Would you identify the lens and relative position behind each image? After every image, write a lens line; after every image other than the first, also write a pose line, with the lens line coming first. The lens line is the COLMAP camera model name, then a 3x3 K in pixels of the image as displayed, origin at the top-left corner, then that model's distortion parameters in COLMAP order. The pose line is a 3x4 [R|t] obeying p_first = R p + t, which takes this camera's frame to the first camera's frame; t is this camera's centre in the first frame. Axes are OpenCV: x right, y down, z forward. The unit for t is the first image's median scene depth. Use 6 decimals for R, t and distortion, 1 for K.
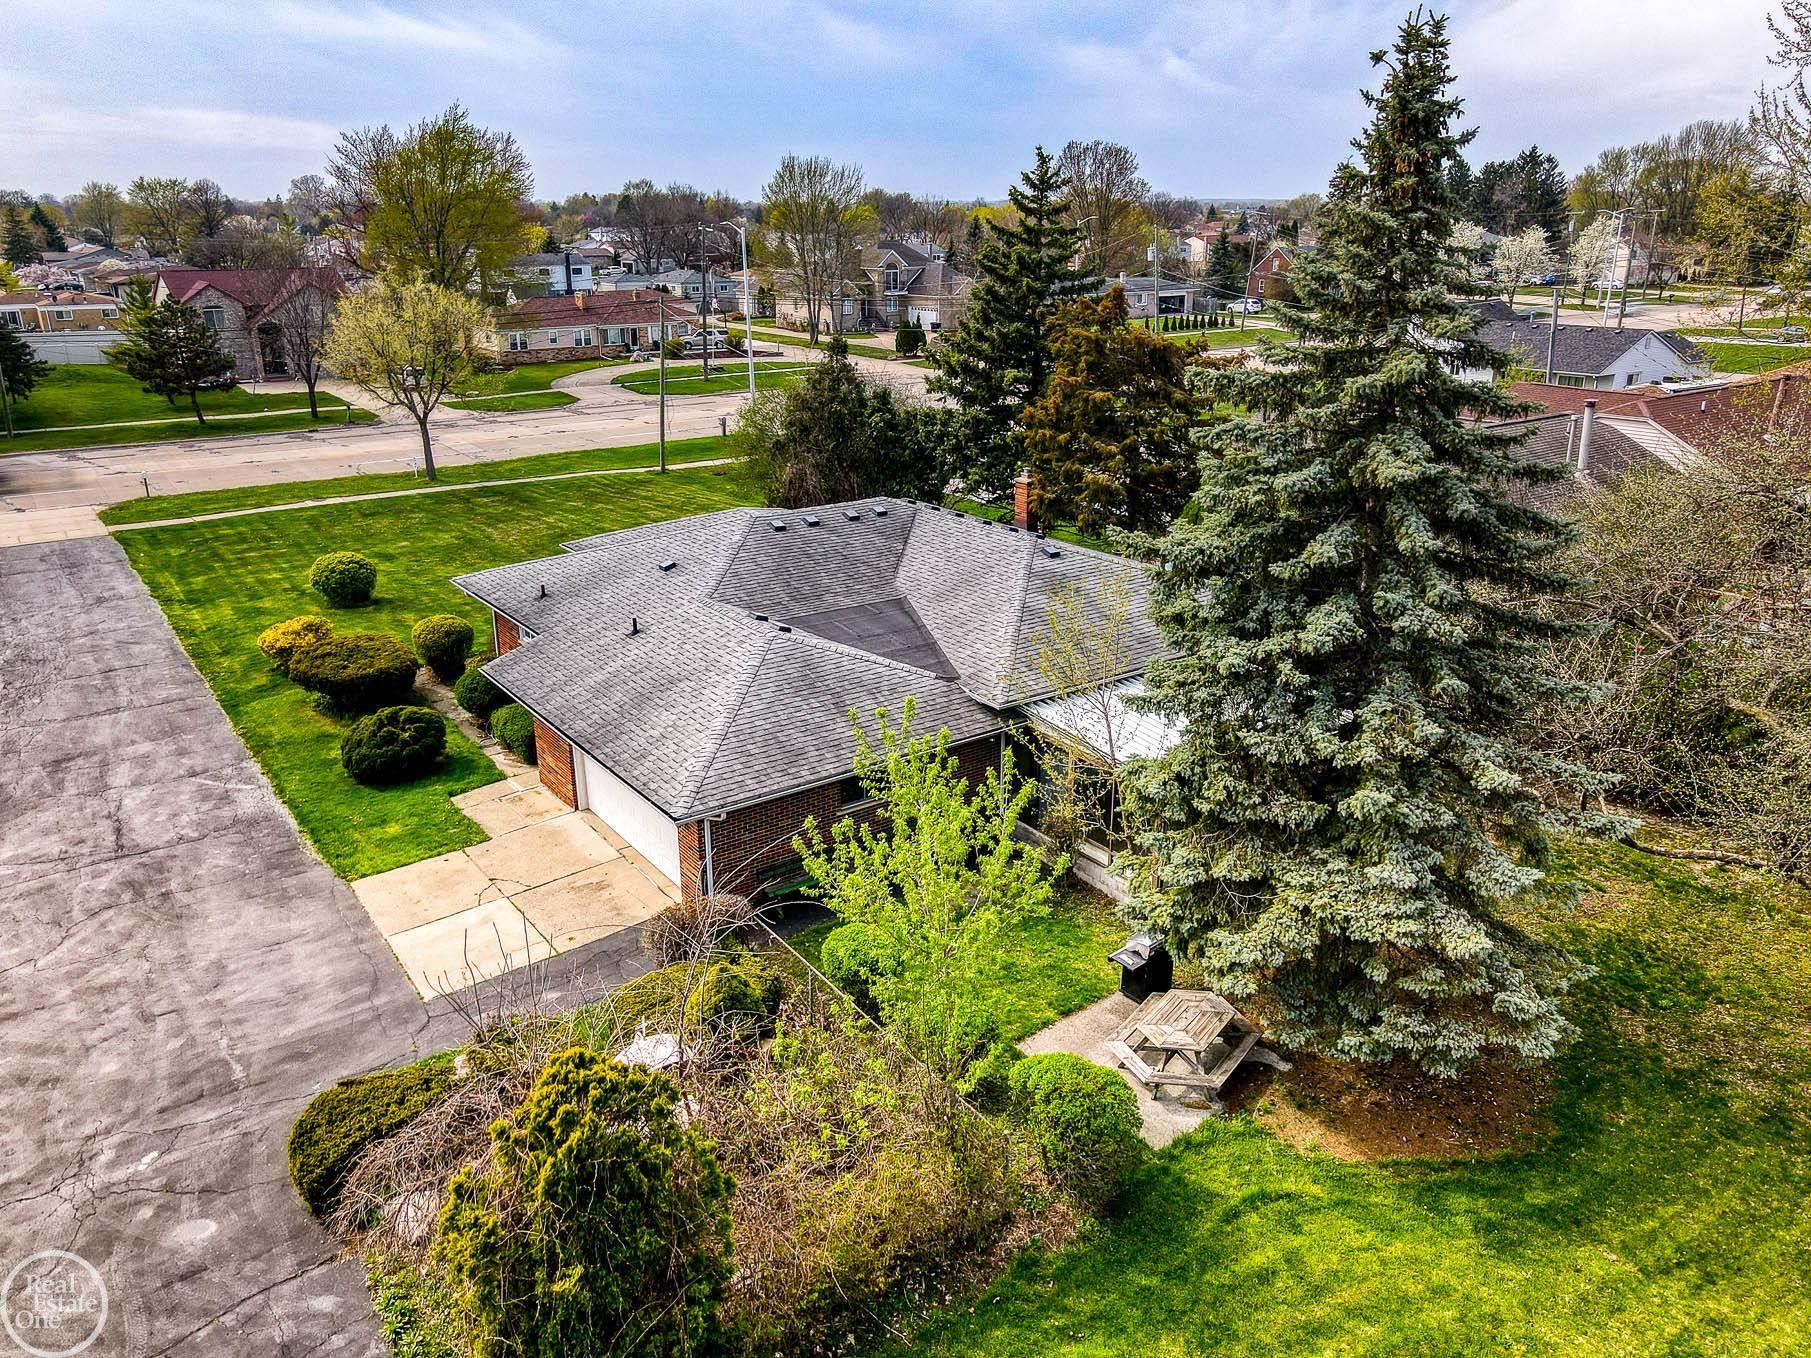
lens RADIAL K [[1333.9, 0, 905.5], [0, 1333.9, 679.0], [0, 0, 1]] dist [-0.002108, 0.033087]
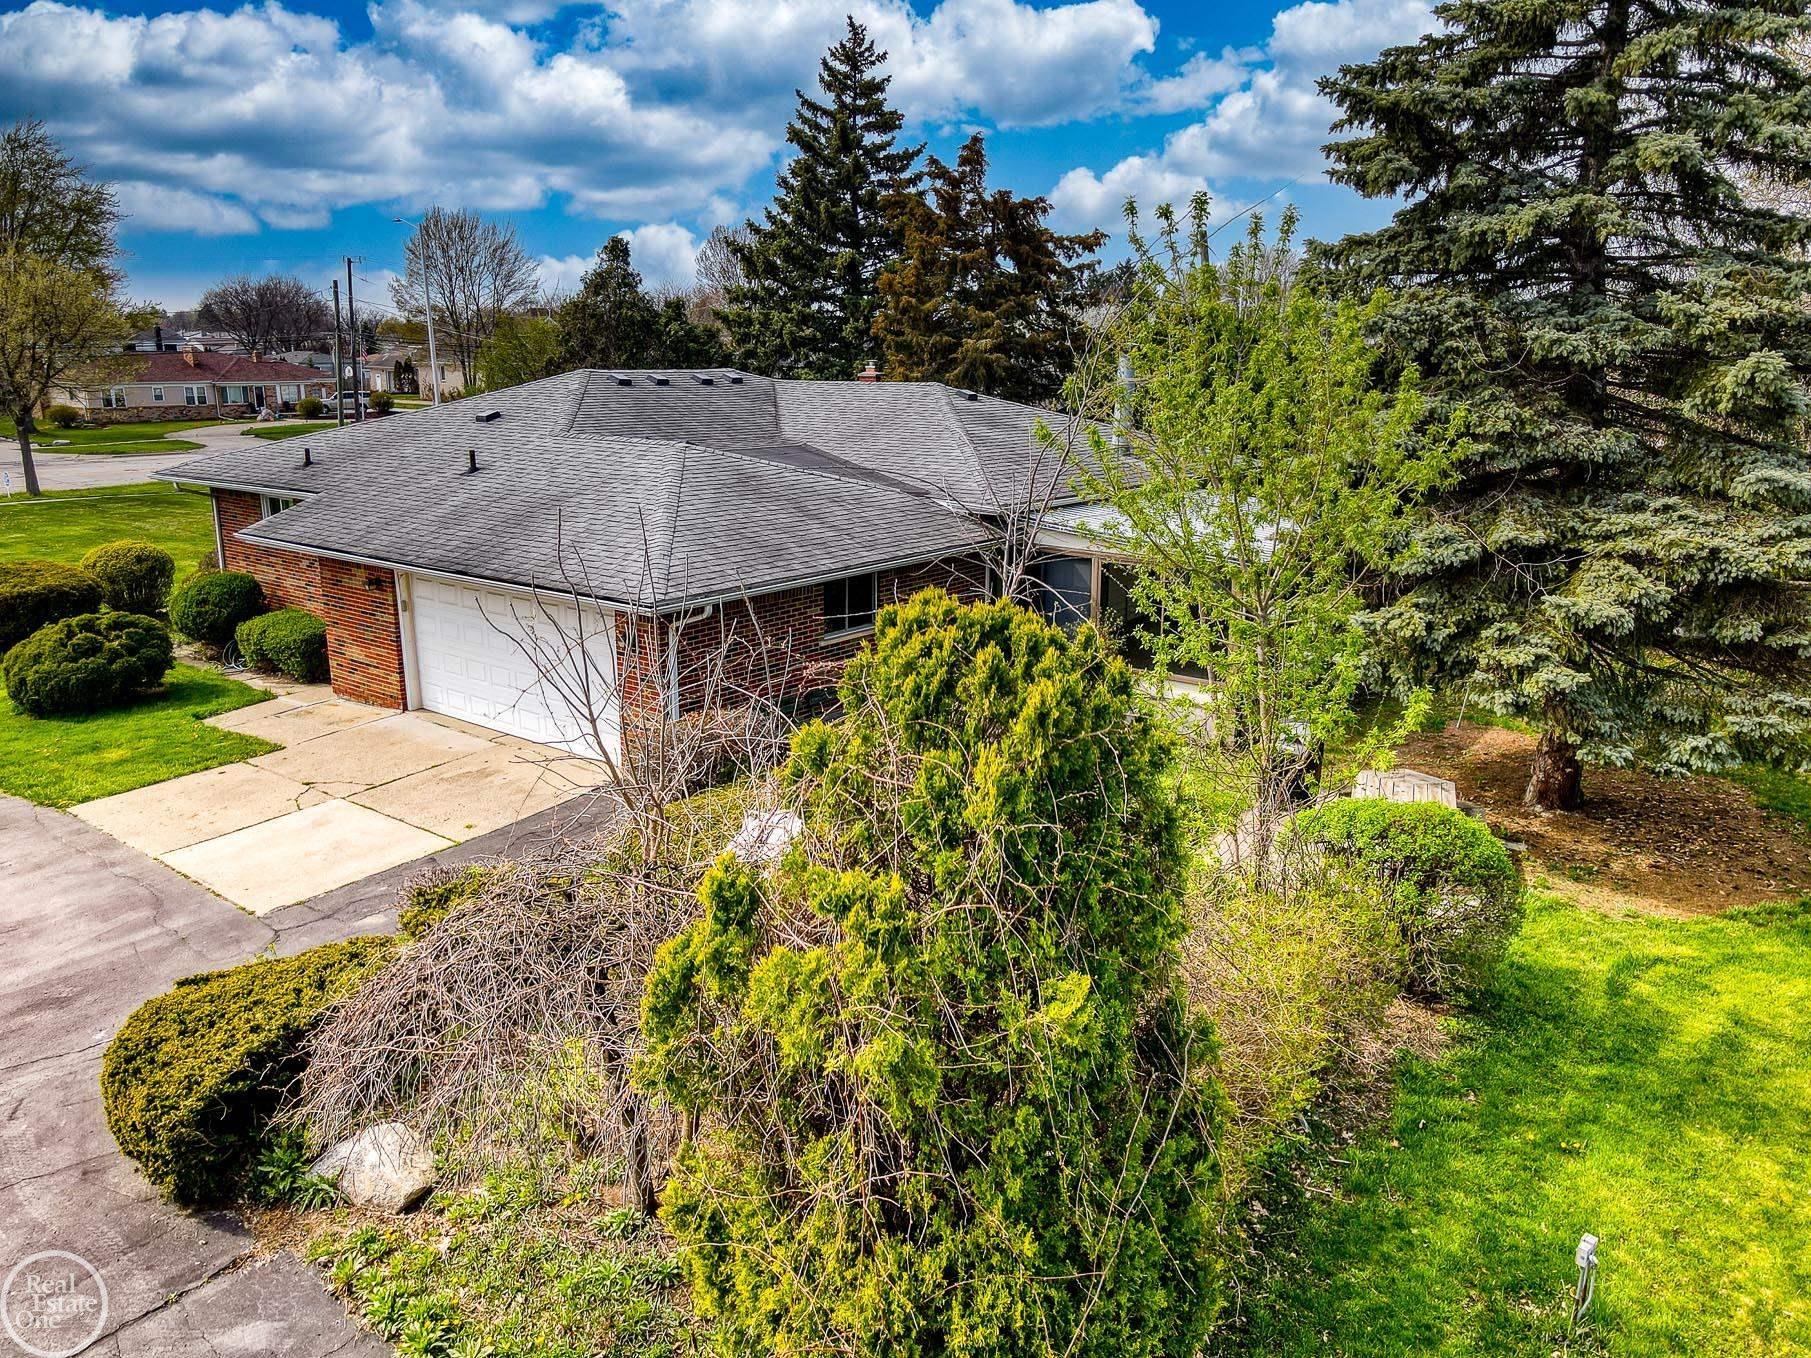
lens RADIAL K [[1333.9, 0, 905.5], [0, 1333.9, 679.0], [0, 0, 1]] dist [-0.002108, 0.033087]
pose [[0.960799, -0.059381, 0.270812, -0.195461], [0.084940, 0.992869, -0.083648, 0.175278], [-0.263913, 0.103372, 0.958991, 0.266787]]
